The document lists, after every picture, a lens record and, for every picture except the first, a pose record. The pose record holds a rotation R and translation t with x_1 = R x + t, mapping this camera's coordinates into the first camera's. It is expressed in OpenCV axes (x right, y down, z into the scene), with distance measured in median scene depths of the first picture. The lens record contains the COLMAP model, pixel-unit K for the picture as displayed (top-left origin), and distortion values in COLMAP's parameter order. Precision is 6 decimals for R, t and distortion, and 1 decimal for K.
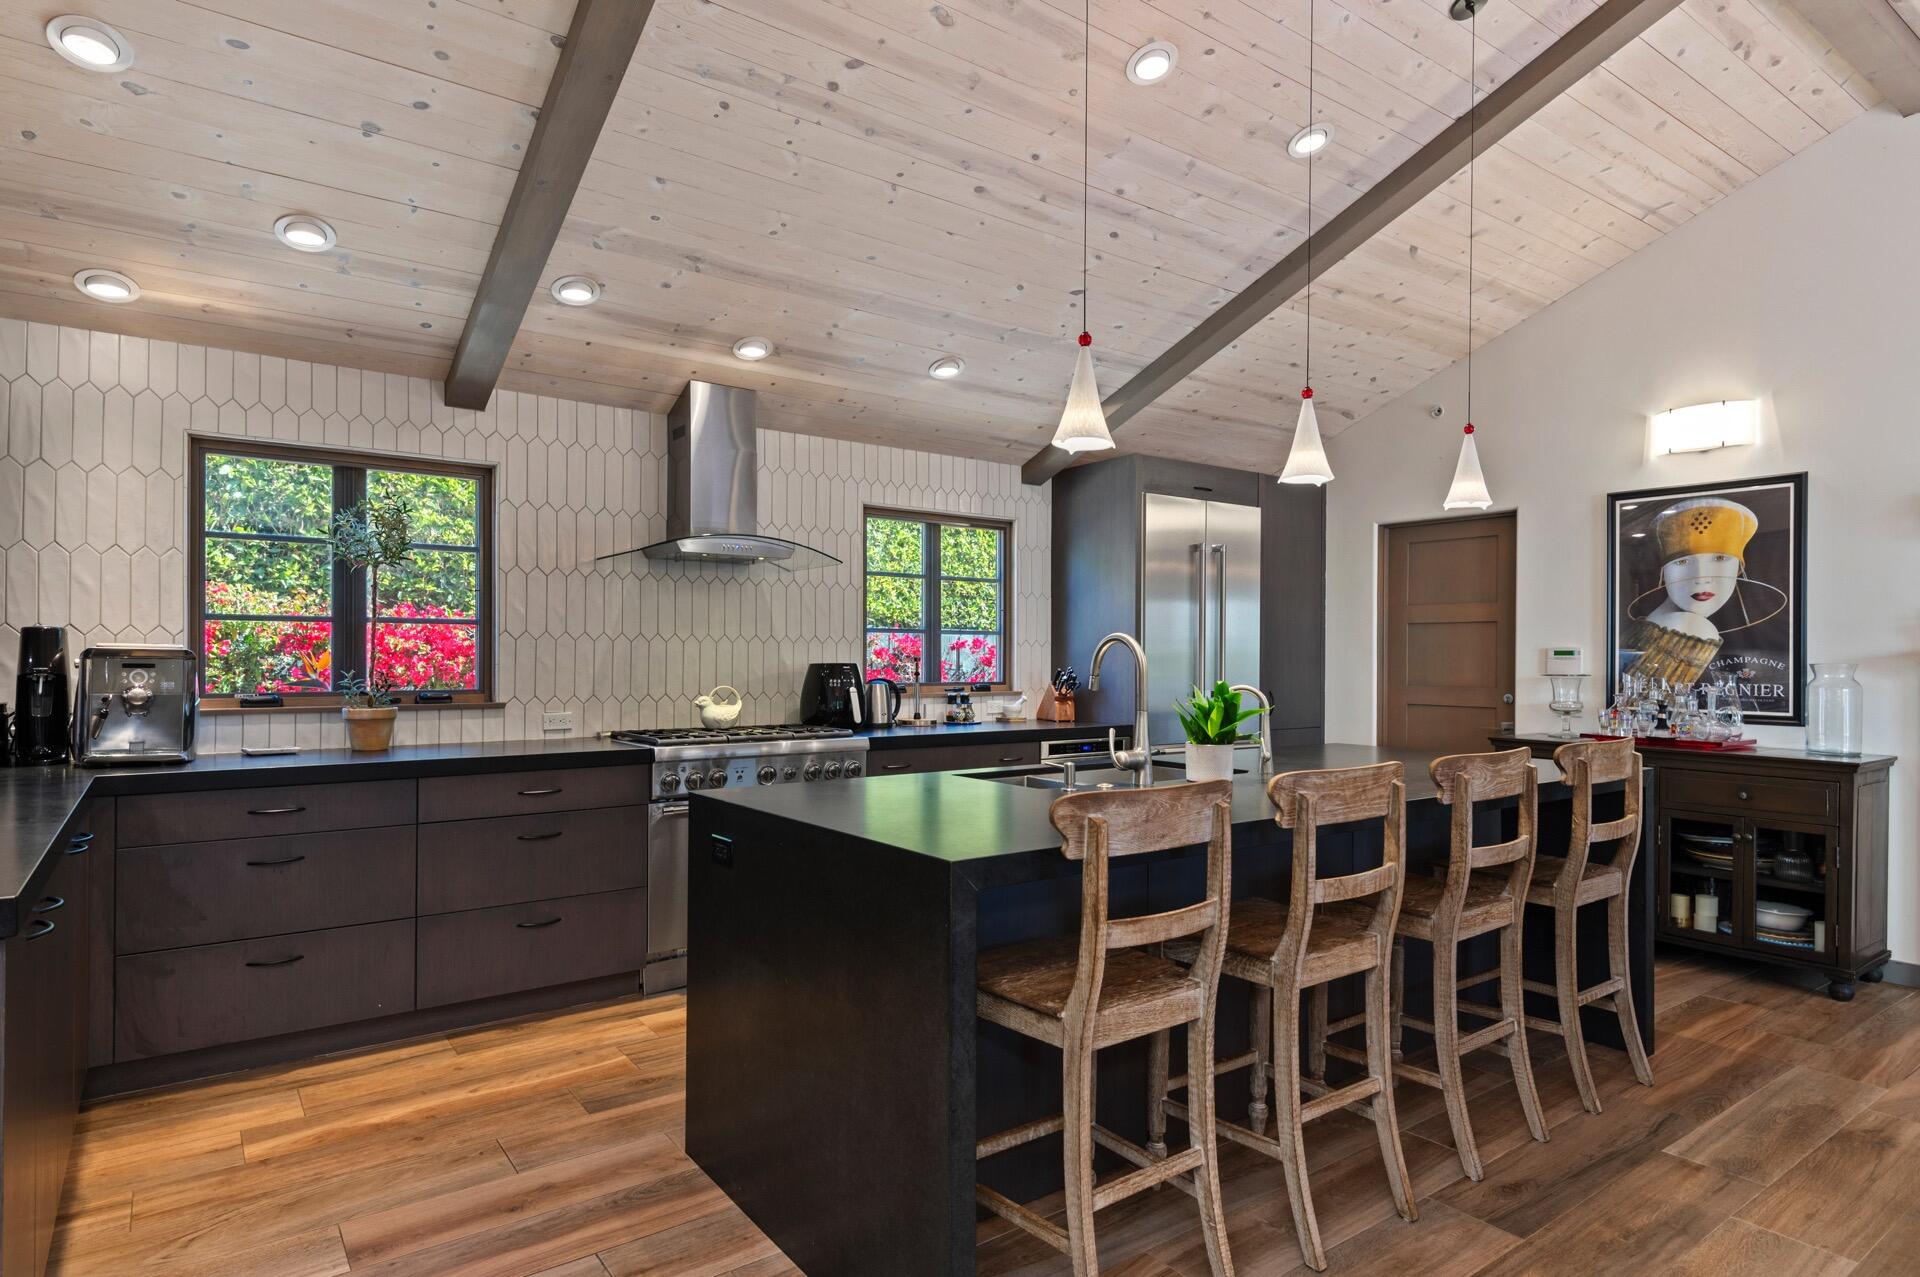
lens RADIAL K [[1096.1, 0, 963.1], [0, 1096.1, 664.0], [0, 0, 1]] dist [0.019081, -0.000592]
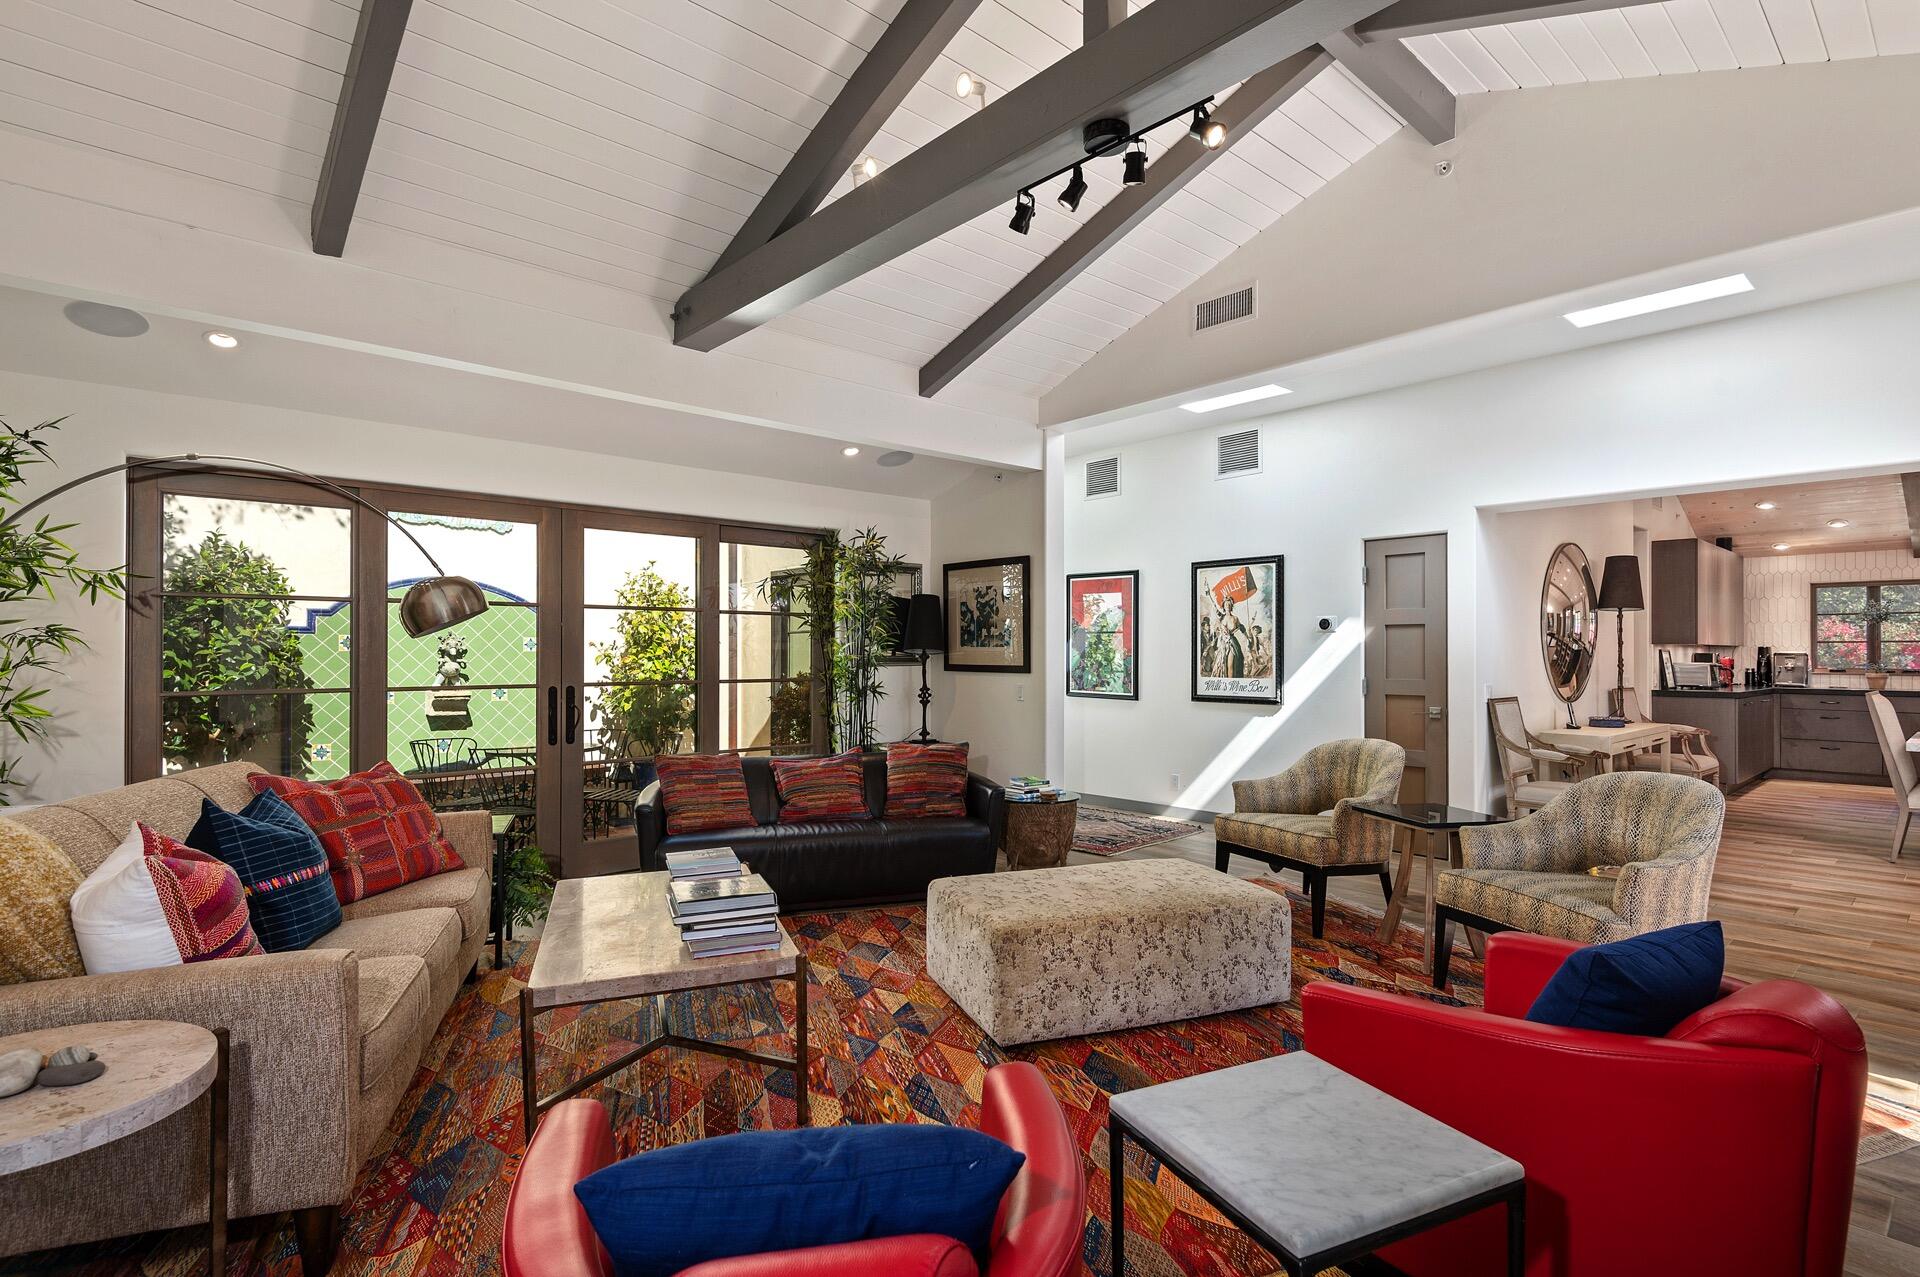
lens RADIAL K [[889.4, 0, 966.5], [0, 889.4, 645.4], [0, 0, 1]] dist [0.015471, -0.016407]
pose [[0.069590, -0.012901, -0.997492, 1.699507], [-0.002441, 0.999911, -0.013103, 0.006558], [0.997573, 0.003347, 0.069552, -1.609293]]
